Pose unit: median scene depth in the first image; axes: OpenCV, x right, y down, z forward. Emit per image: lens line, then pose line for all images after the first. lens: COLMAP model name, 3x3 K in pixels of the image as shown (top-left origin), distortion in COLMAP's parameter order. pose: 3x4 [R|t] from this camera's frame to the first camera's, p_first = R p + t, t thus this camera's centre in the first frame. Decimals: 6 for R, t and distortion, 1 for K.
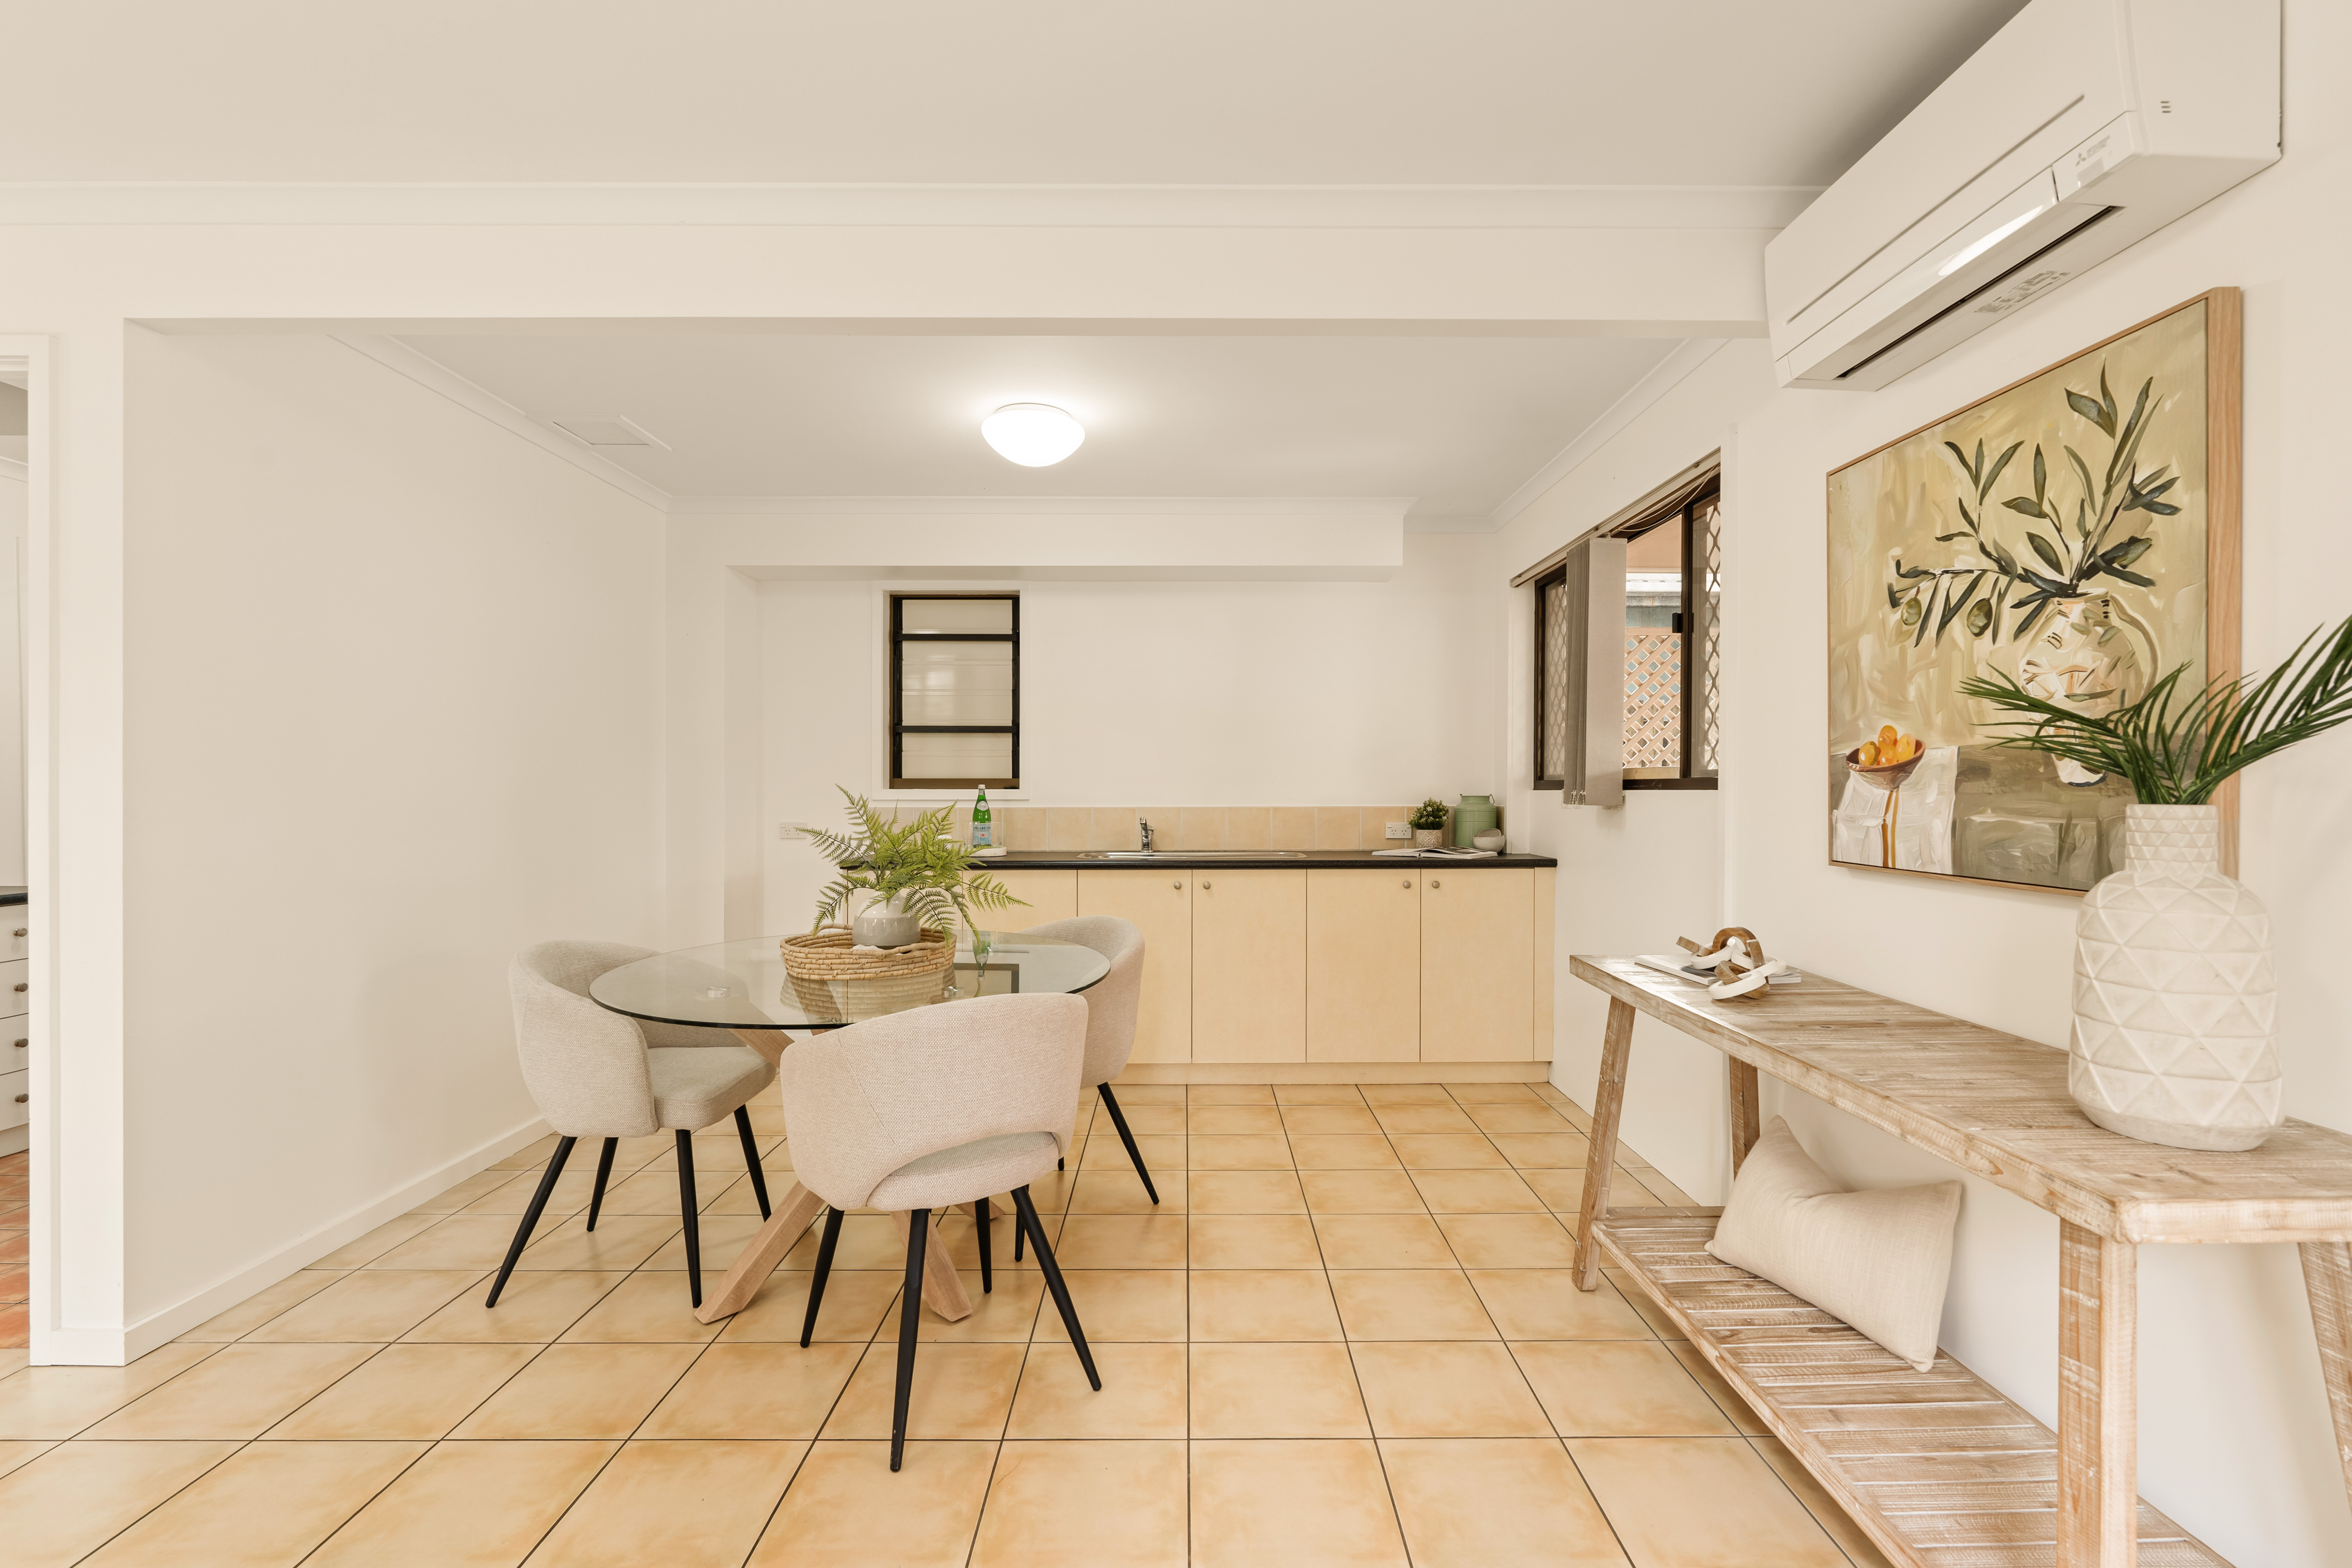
lens RADIAL K [[1048.3, 0, 1185.8], [0, 1048.3, 797.9], [0, 0, 1]] dist [-0.005225, 0.000313]
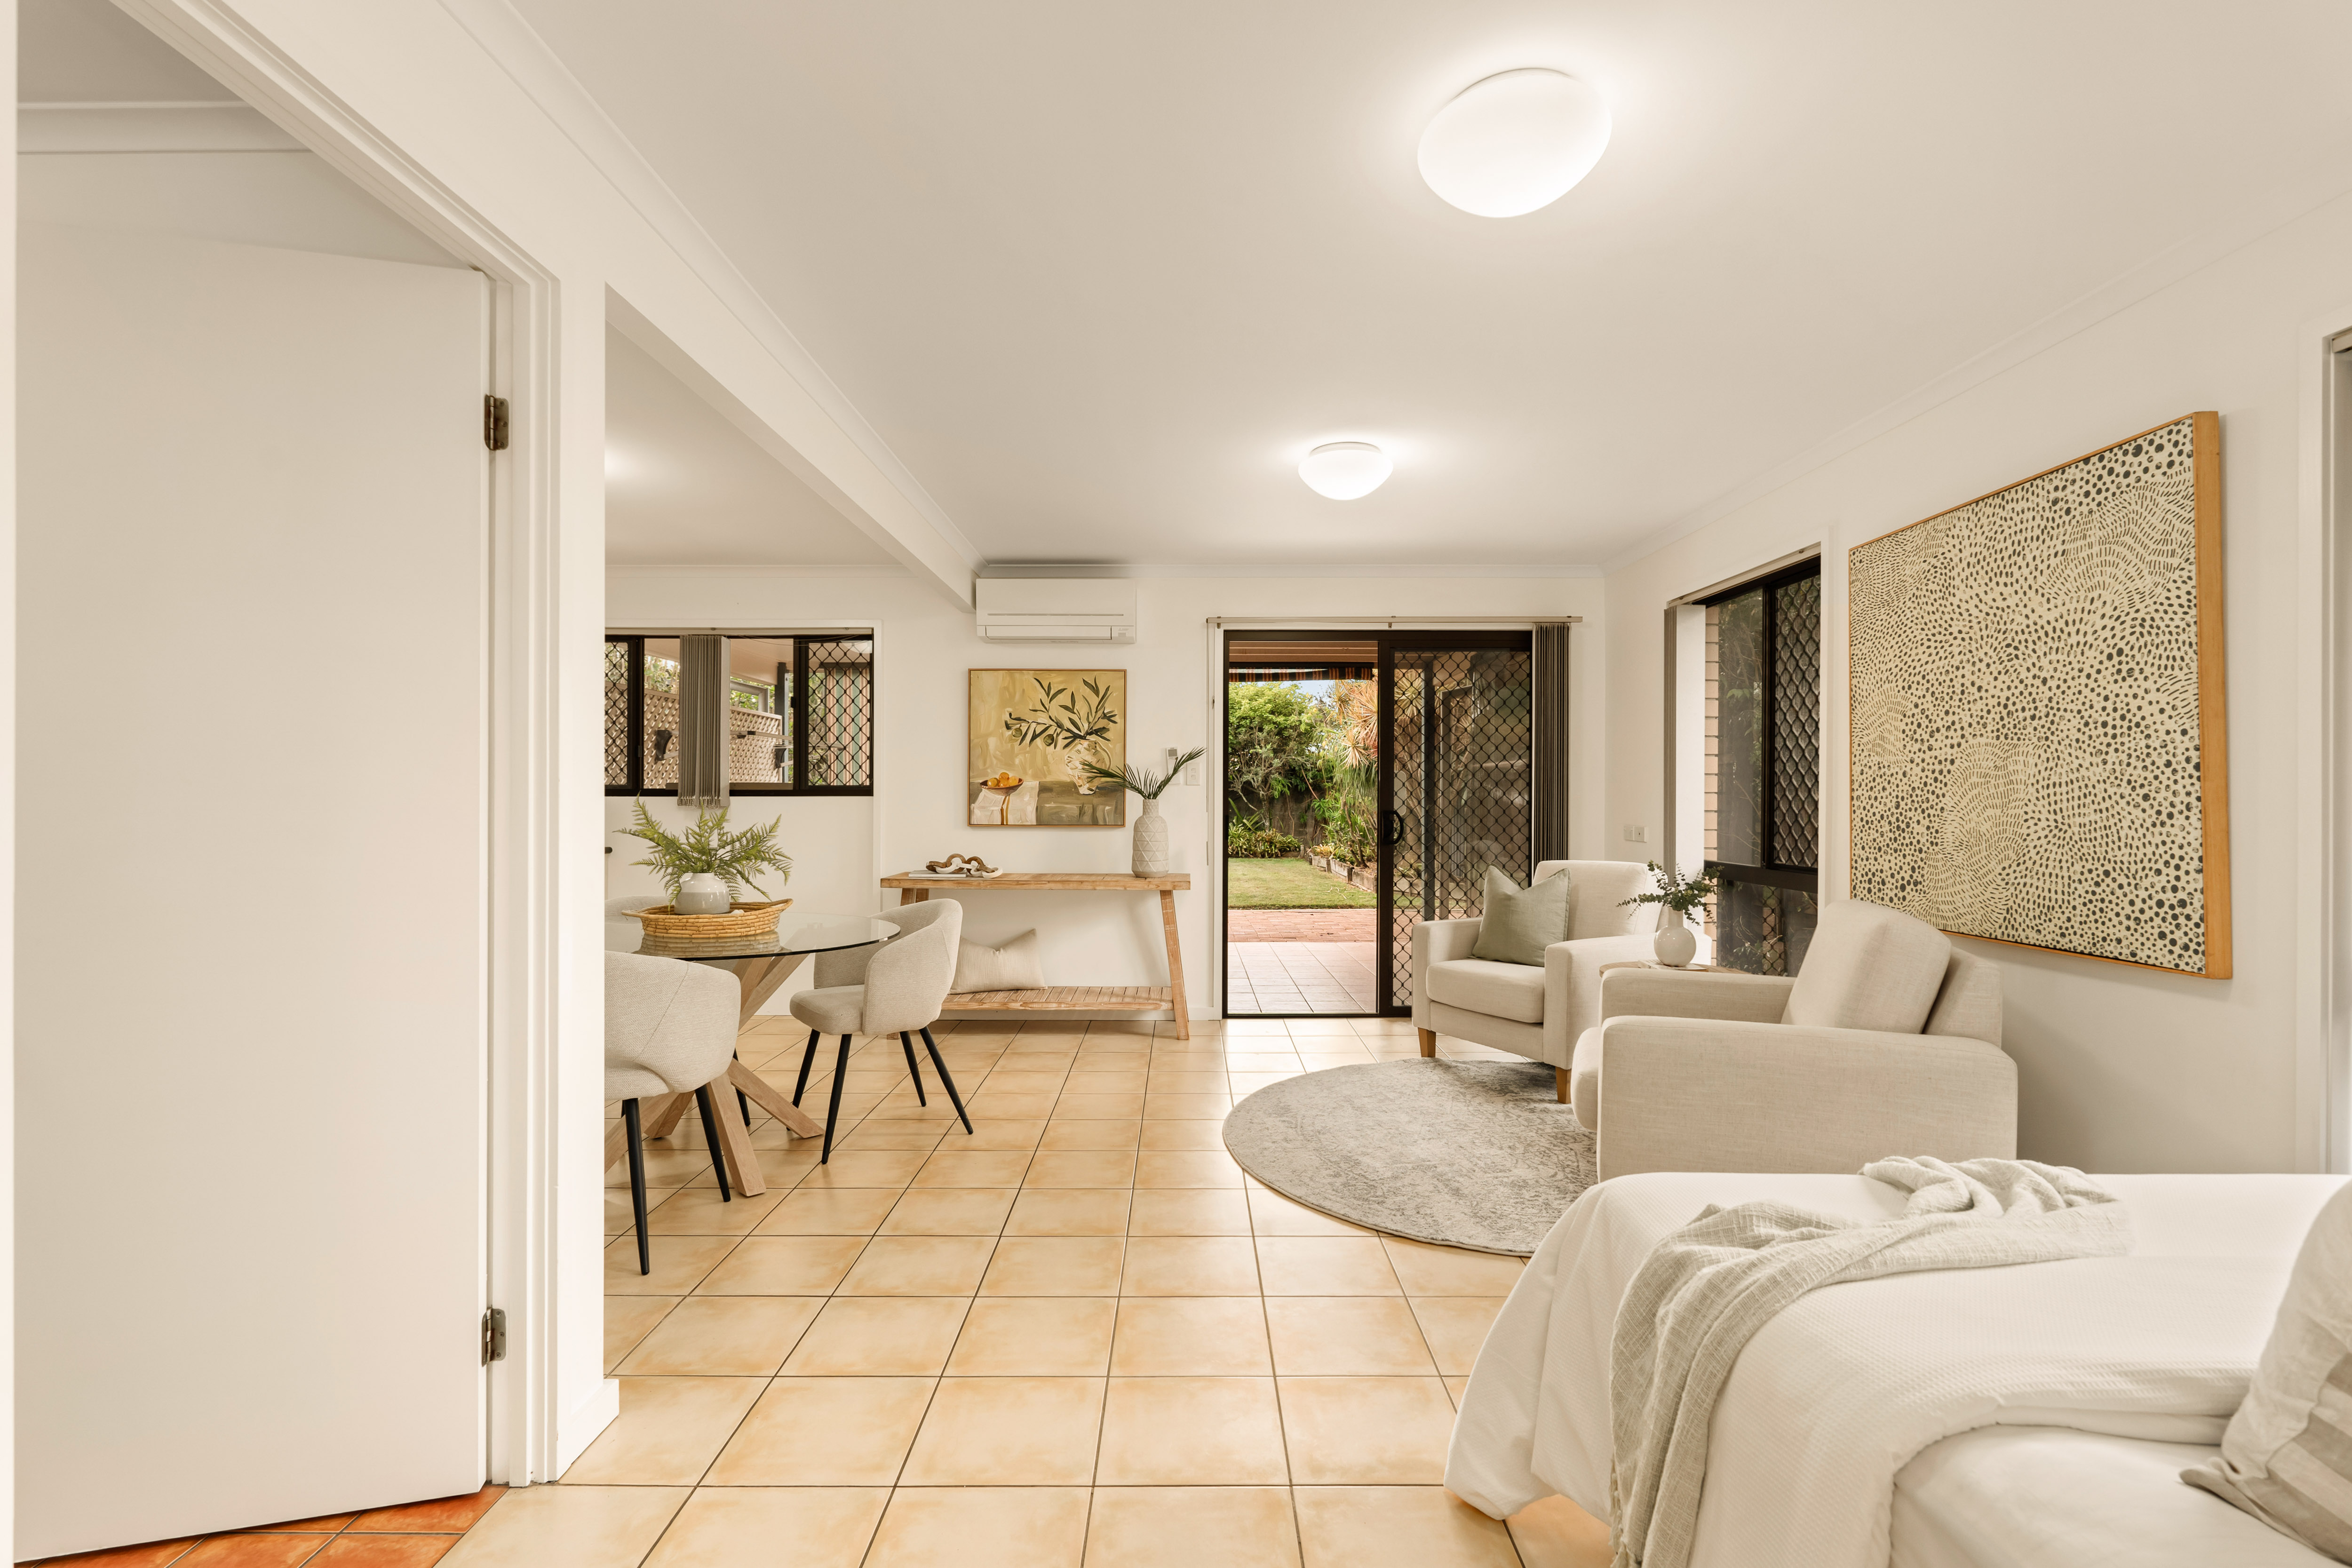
lens RADIAL K [[1048.3, 0, 1174.4], [0, 1048.3, 794.3], [0, 0, 1]] dist [-0.005225, 0.000313]
pose [[0.021071, 0.002908, 0.999774, -2.069779], [0.008560, 0.999959, -0.003089, 0.000310], [-0.999741, 0.008623, 0.021045, 0.509884]]
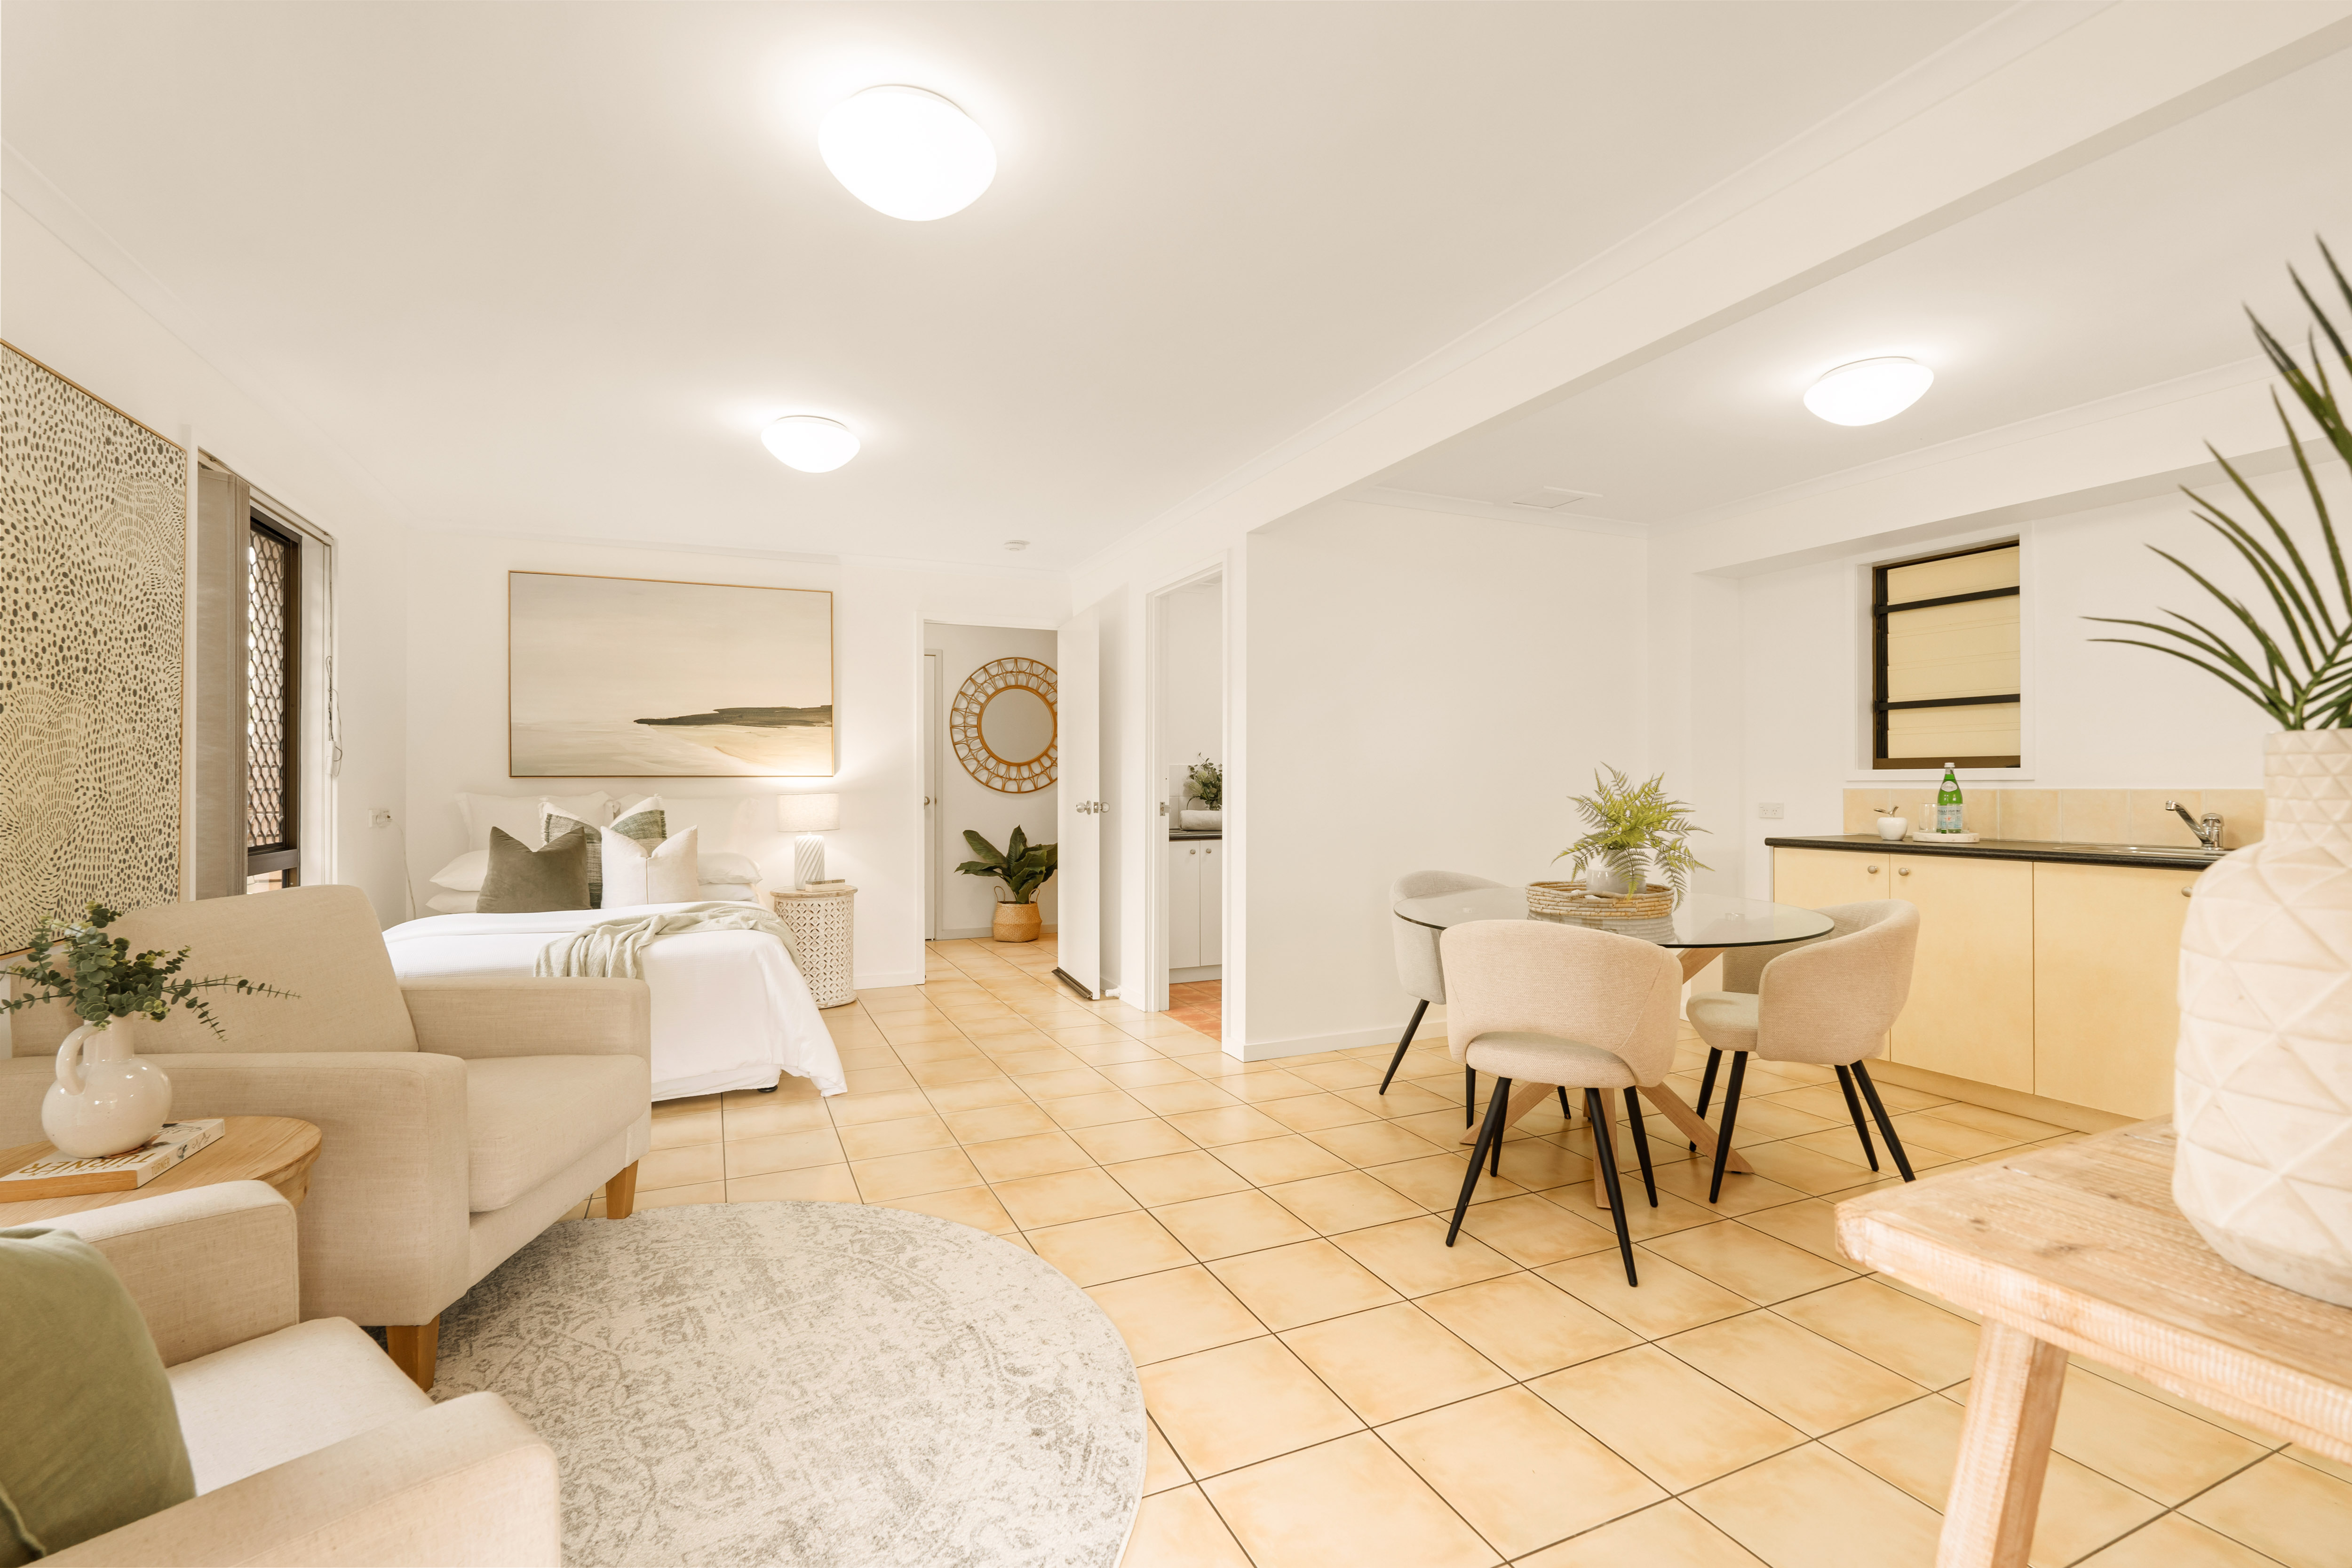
lens RADIAL K [[1048.3, 0, 1177.6], [0, 1048.3, 775.3], [0, 0, 1]] dist [-0.005225, 0.000313]
pose [[0.400023, -0.007978, -0.916470, 0.792882], [-0.006793, 0.999909, -0.011670, 0.027947], [0.916480, 0.010894, 0.399932, 0.089092]]
